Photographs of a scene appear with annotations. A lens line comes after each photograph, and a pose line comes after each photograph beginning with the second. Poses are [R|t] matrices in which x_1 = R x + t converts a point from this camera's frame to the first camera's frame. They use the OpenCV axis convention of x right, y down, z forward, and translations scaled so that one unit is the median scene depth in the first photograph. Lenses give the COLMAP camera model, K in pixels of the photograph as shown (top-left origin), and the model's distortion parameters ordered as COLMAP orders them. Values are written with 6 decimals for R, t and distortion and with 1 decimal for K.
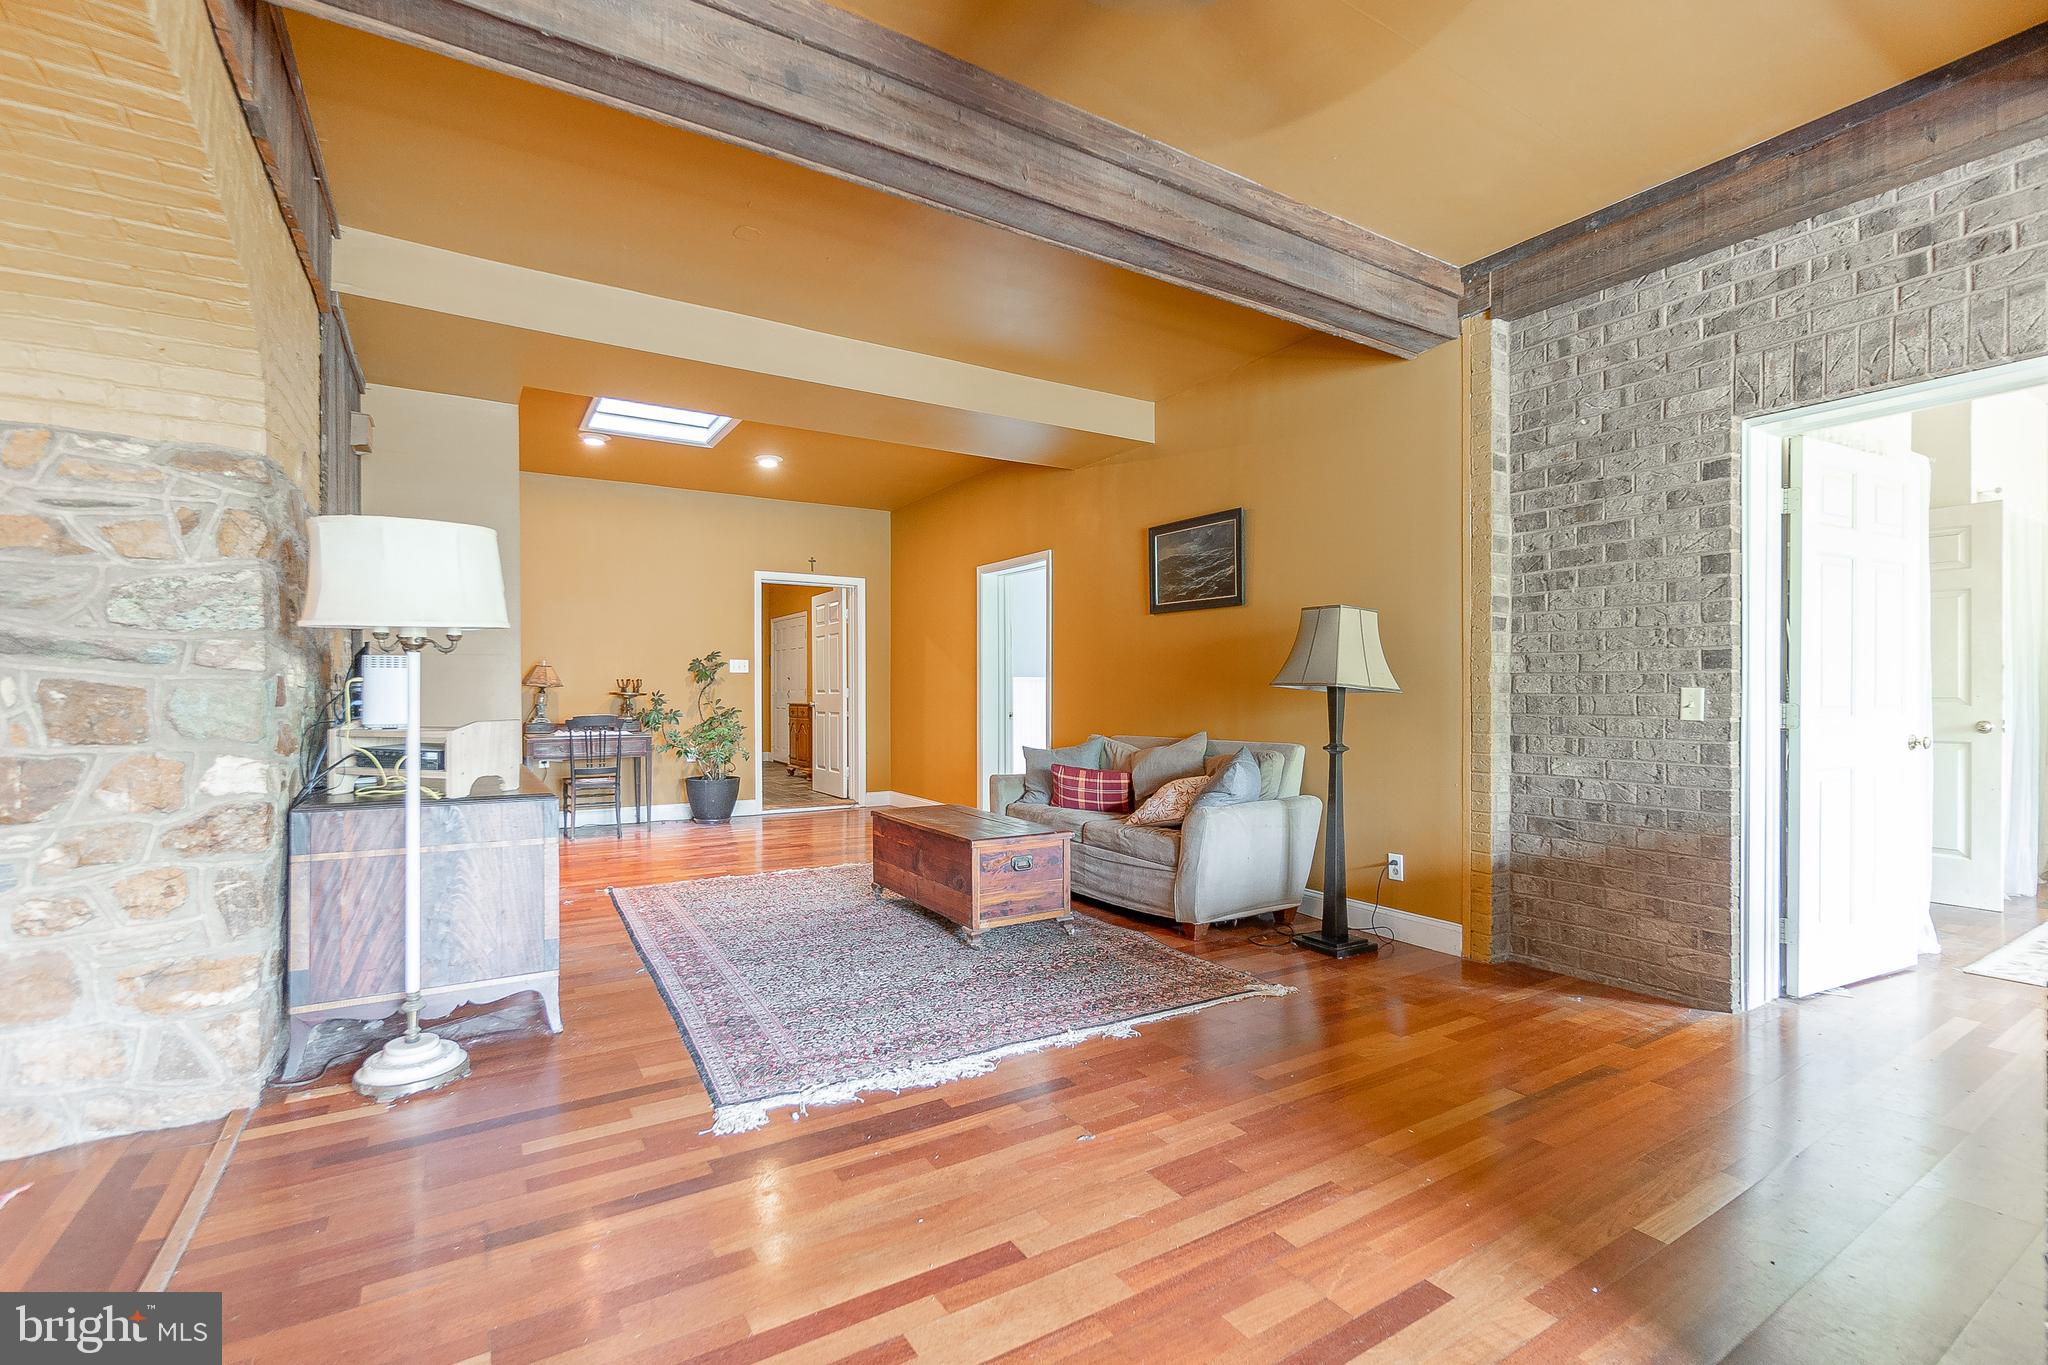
lens RADIAL K [[904.5, 0, 1021.4], [0, 904.5, 695.0], [0, 0, 1]] dist [-0.001966, -0.000964]
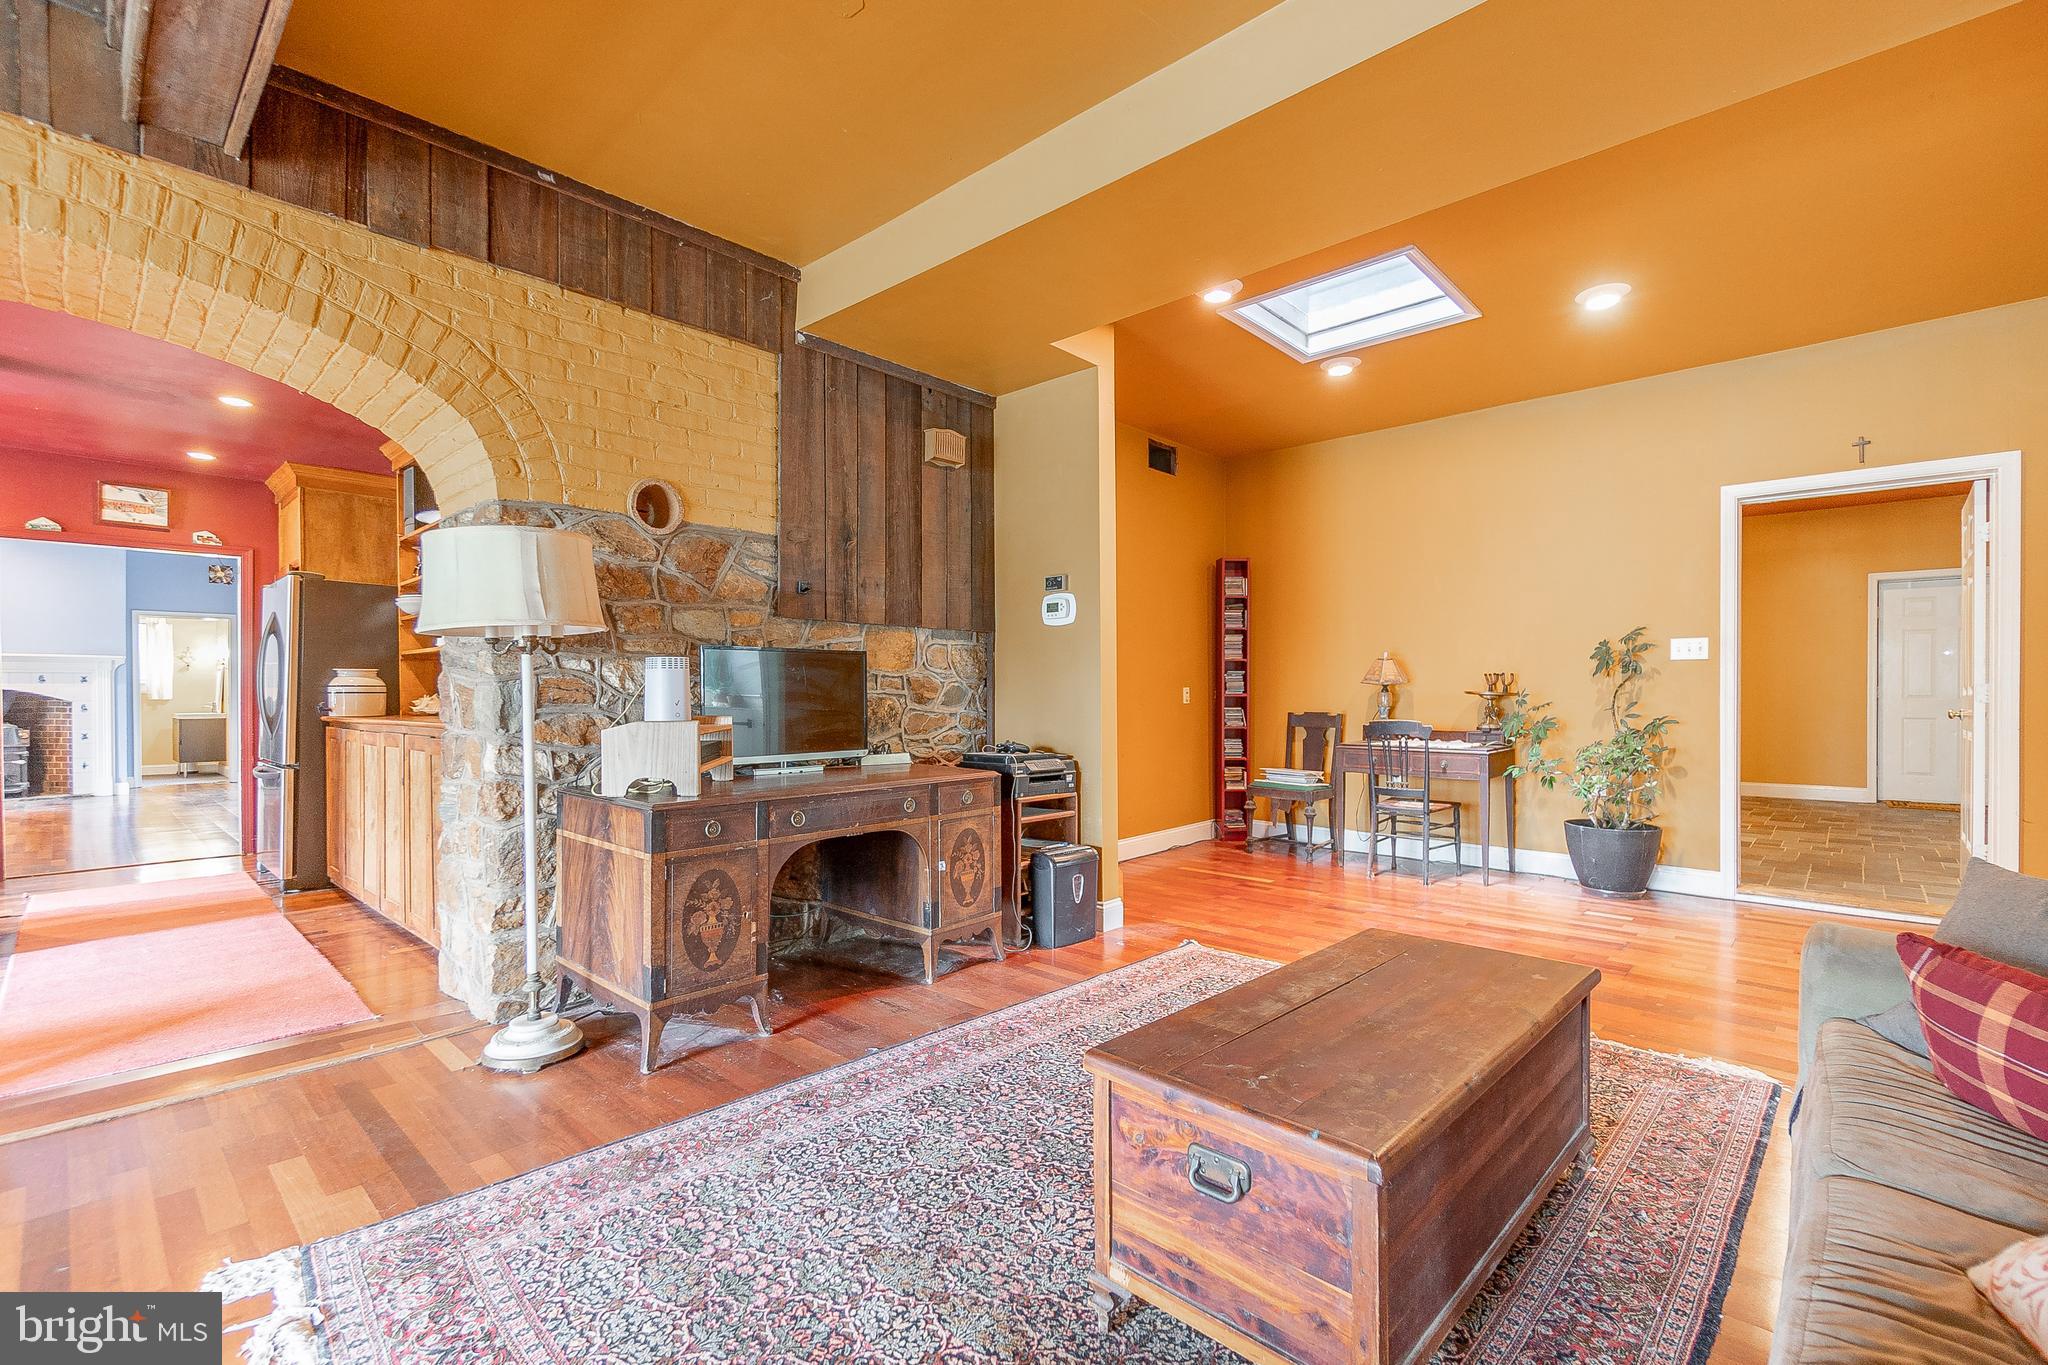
lens RADIAL K [[895.2, 0, 1030.1], [0, 895.2, 696.2], [0, 0, 1]] dist [-0.000290, 0.000178]
pose [[0.259429, 0.007041, -0.965736, 0.311031], [-0.003376, 0.999974, 0.006384, -0.004077], [0.965756, 0.001604, 0.259446, 0.811415]]
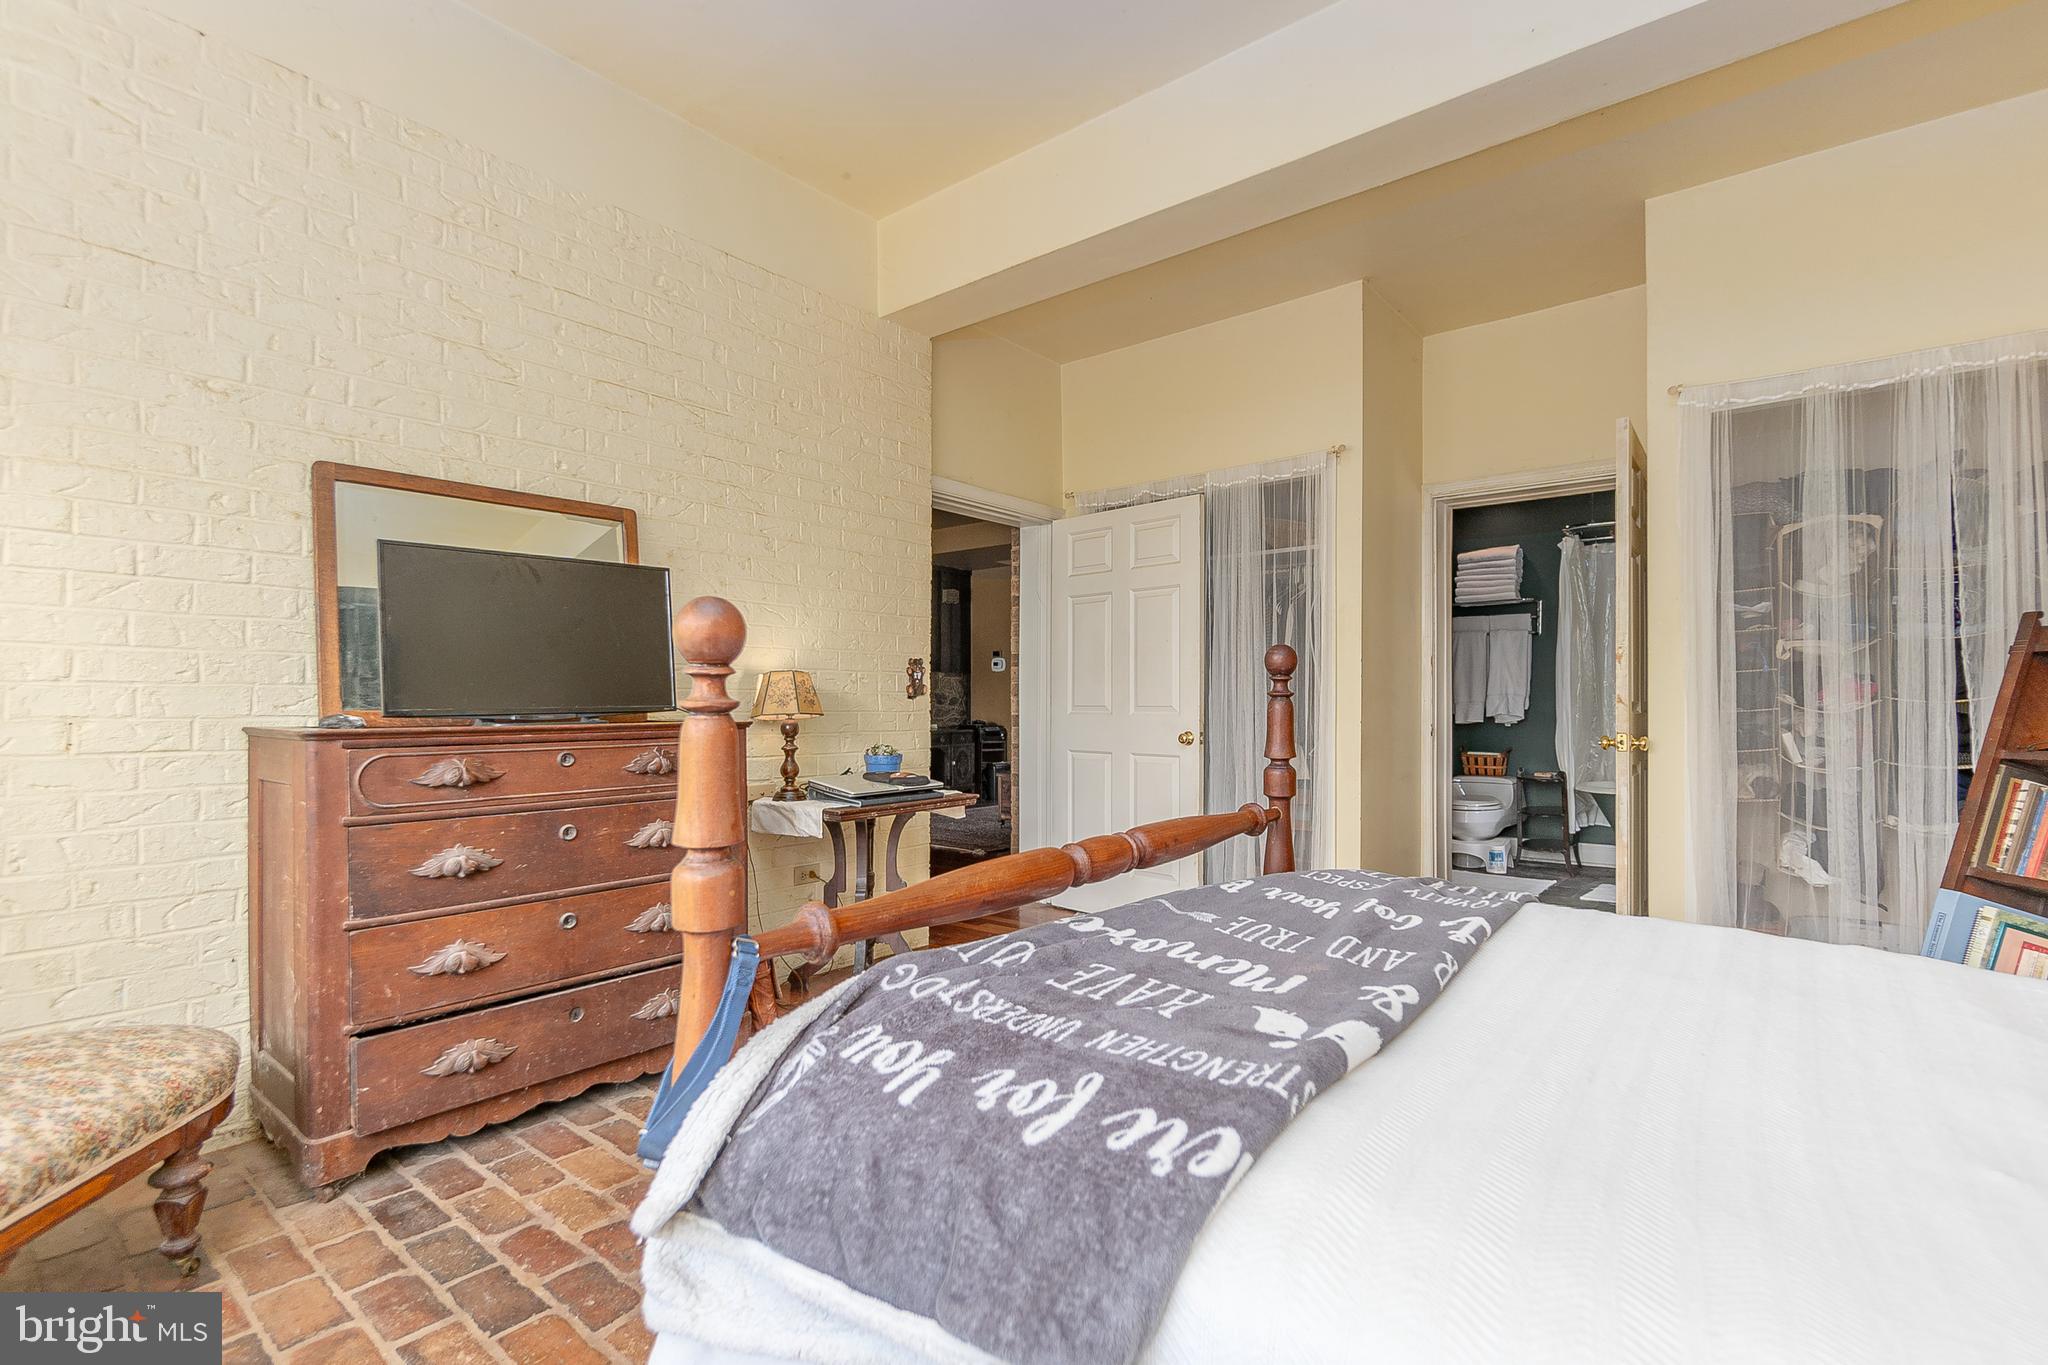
lens RADIAL K [[910.1, 0, 1052.1], [0, 910.1, 667.3], [0, 0, 1]] dist [-0.000558, 0.000028]
pose [[0.327425, -0.015957, -0.944742, 1.736063], [-0.005293, 0.999811, -0.018722, -0.044754], [0.944862, 0.011131, 0.327279, 0.431780]]
